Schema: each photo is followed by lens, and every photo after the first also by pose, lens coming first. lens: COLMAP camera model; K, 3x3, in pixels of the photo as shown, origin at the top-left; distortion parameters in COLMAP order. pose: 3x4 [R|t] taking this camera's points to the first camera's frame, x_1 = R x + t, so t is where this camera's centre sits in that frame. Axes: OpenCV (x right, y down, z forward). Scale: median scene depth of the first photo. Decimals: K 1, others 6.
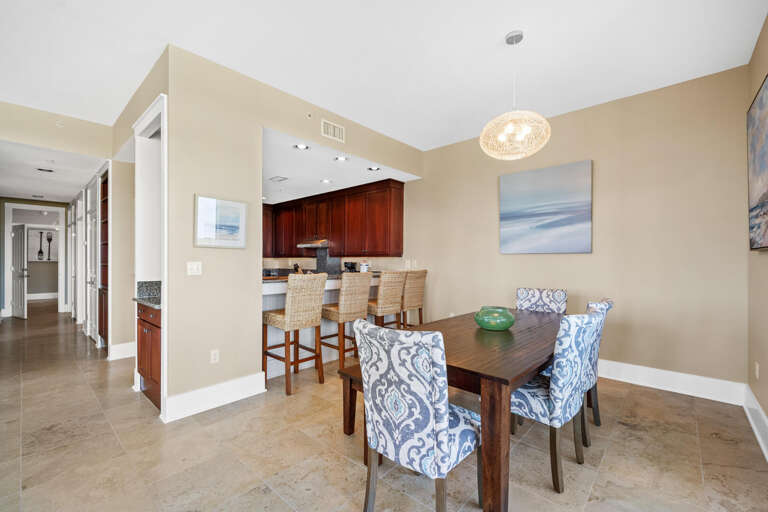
lens RADIAL K [[328.6, 0, 383.5], [0, 328.6, 260.3], [0, 0, 1]] dist [0.002442, 0.000038]
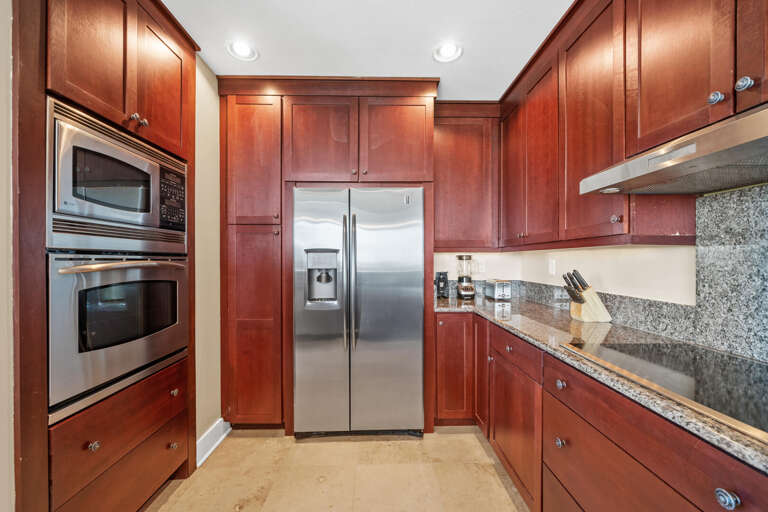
lens RADIAL K [[308.8, 0, 384.6], [0, 308.8, 262.3], [0, 0, 1]] dist [-0.000087, -0.000031]
pose [[0.685798, 0.002213, -0.727789, -0.195189], [0.001017, 0.999991, 0.003999, 0.002416], [0.727792, -0.003483, 0.685790, 0.740526]]
